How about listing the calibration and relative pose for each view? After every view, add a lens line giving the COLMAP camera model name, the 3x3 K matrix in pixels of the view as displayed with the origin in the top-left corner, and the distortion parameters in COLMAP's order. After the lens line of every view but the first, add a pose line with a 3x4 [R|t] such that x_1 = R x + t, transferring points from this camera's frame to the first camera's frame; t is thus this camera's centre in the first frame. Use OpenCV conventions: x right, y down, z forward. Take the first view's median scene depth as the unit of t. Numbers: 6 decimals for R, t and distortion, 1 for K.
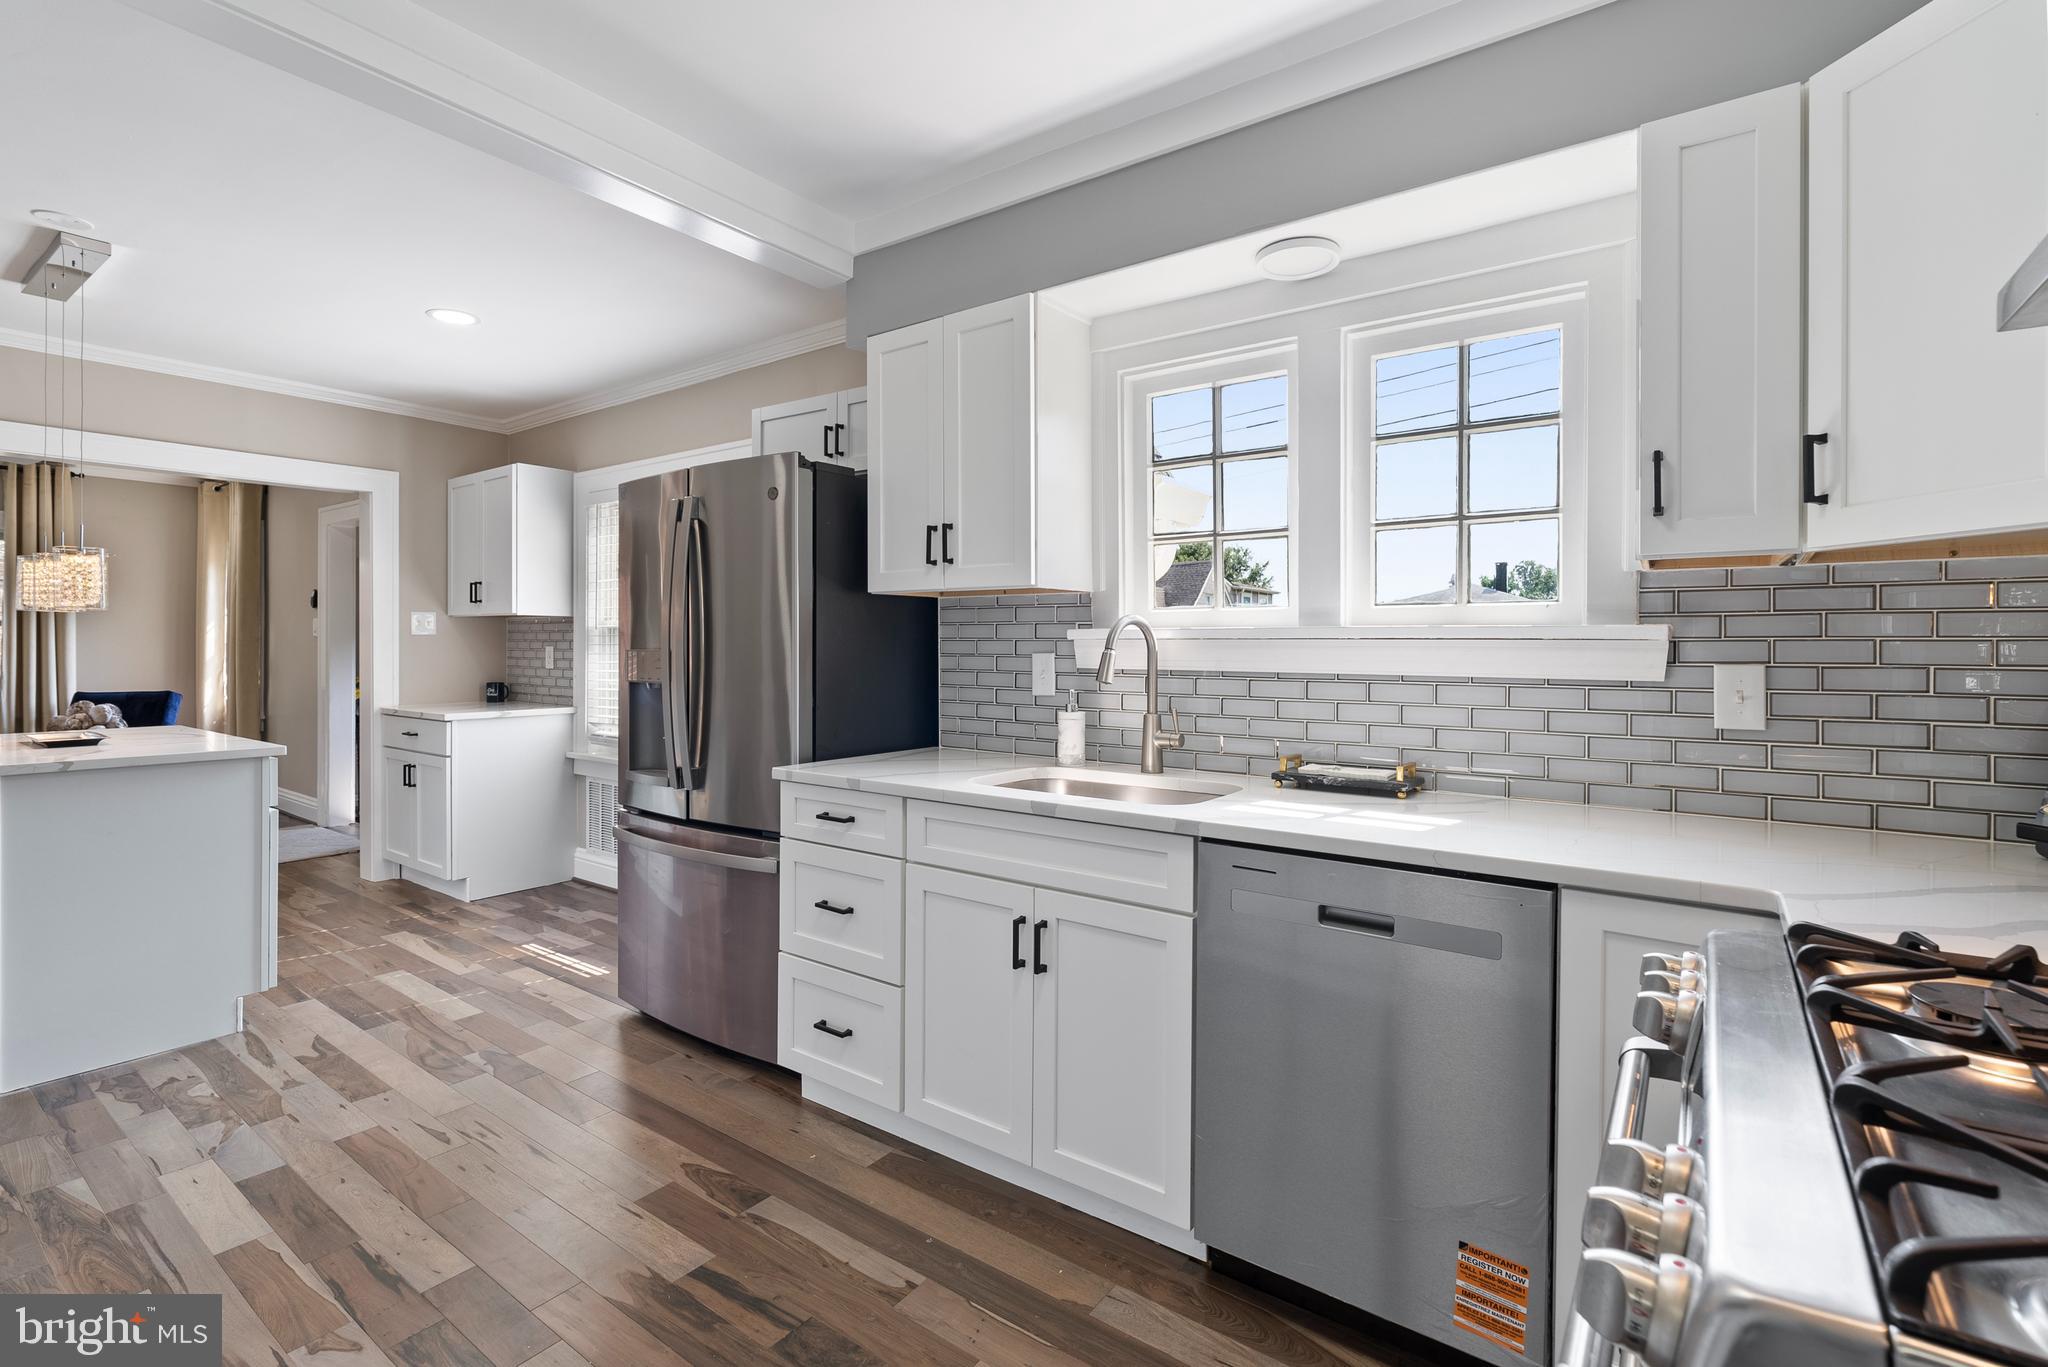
lens RADIAL K [[928.1, 0, 1024.1], [0, 928.1, 670.4], [0, 0, 1]] dist [-0.008156, 0.001121]
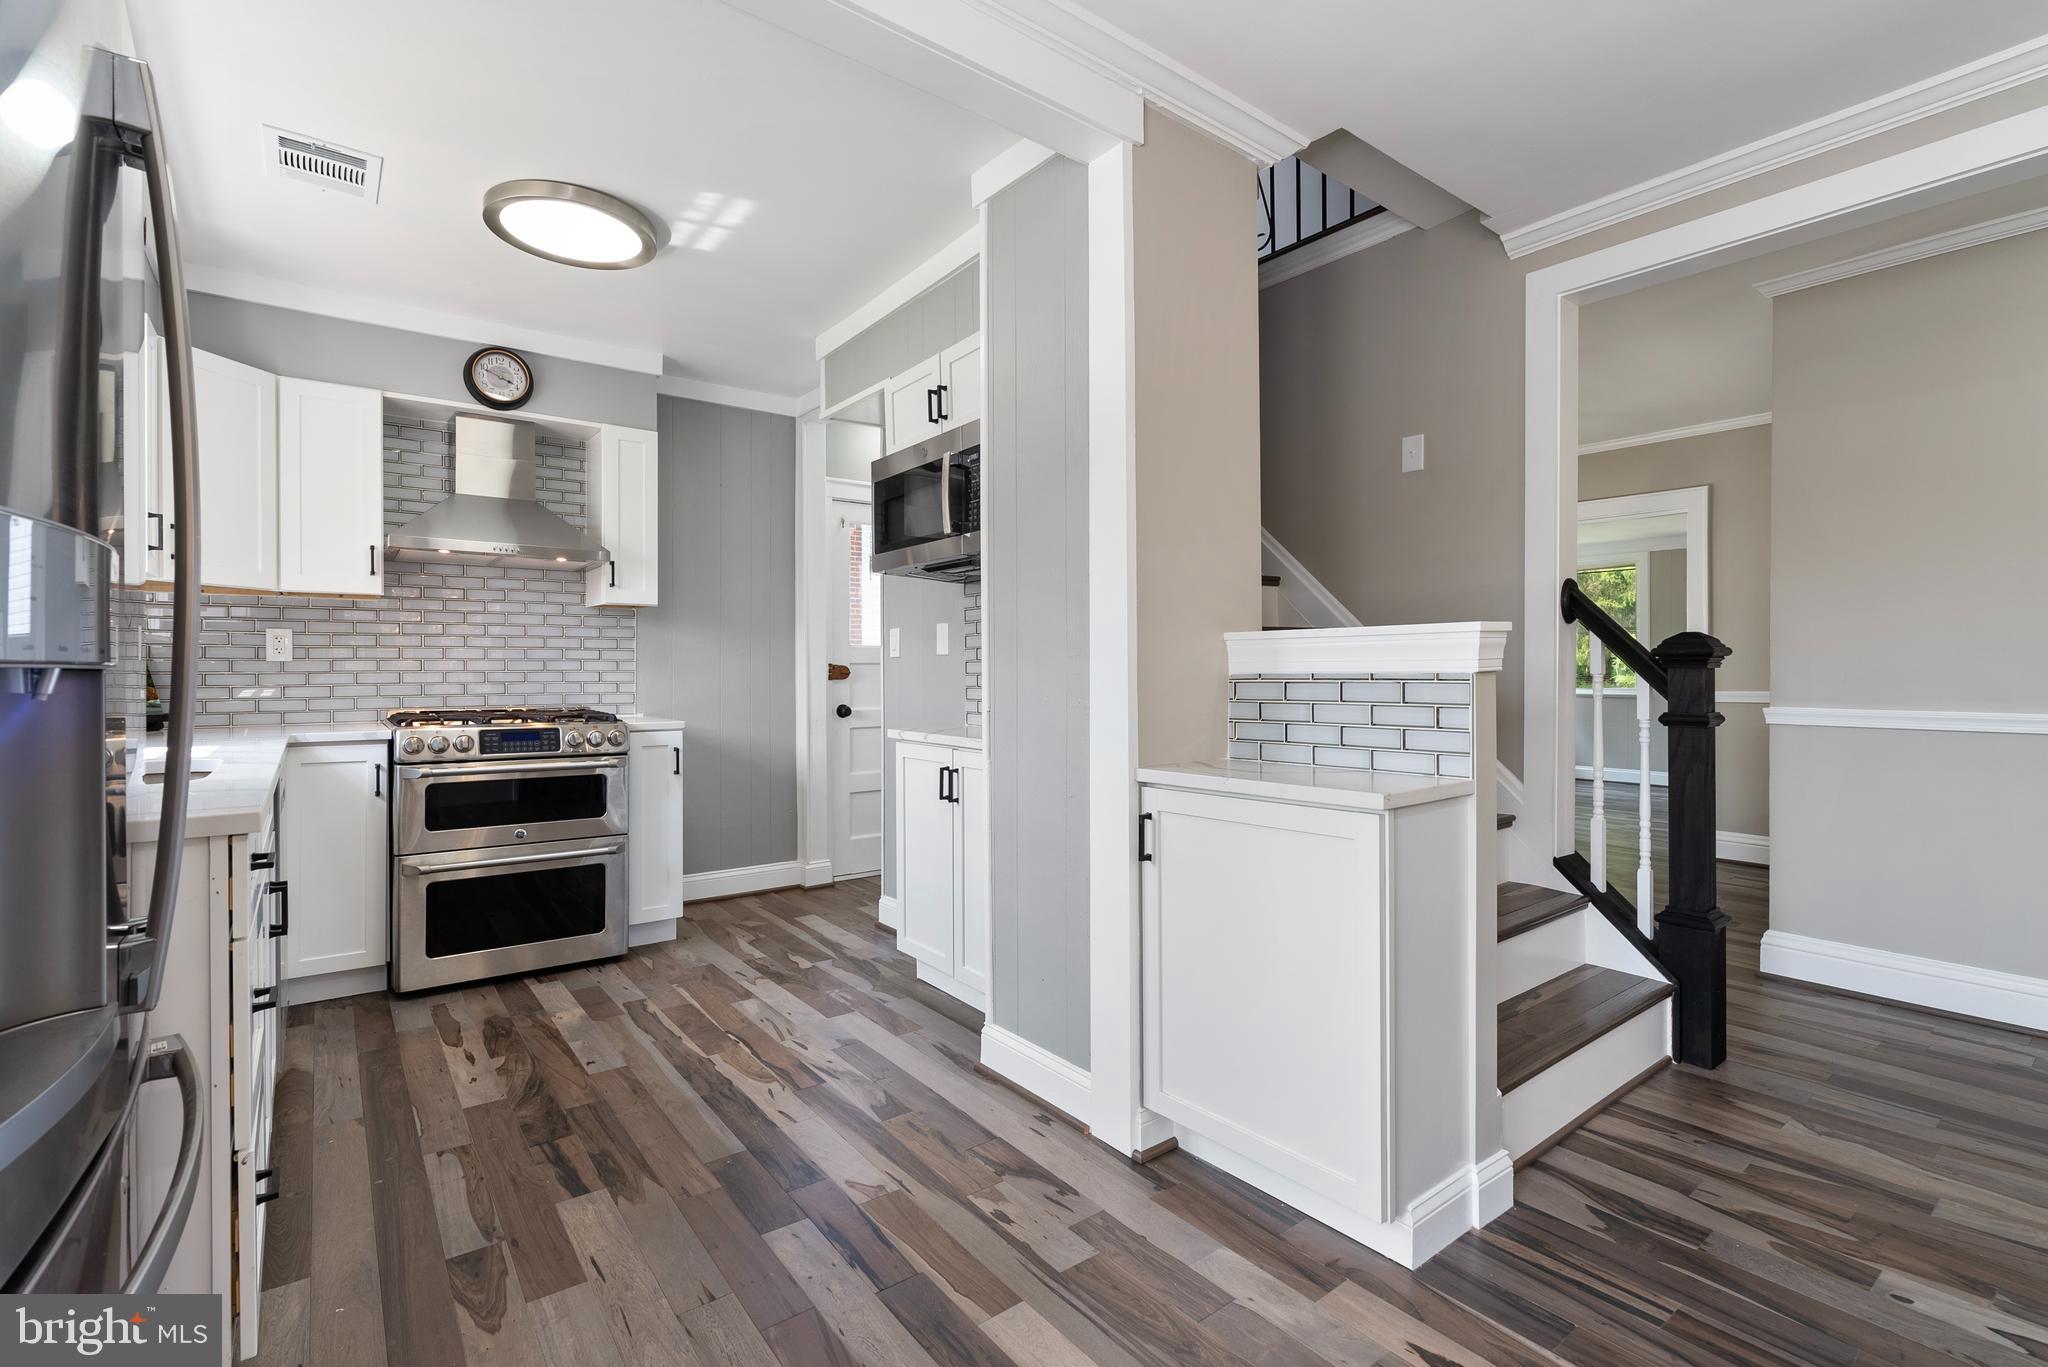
lens RADIAL K [[928.1, 0, 1025.1], [0, 928.1, 674.8], [0, 0, 1]] dist [-0.008156, 0.001121]
pose [[-0.960150, -0.004017, 0.279457, -1.159782], [-0.001099, 0.999943, 0.010597, 0.031231], [-0.279484, 0.009868, -0.960100, 1.898267]]
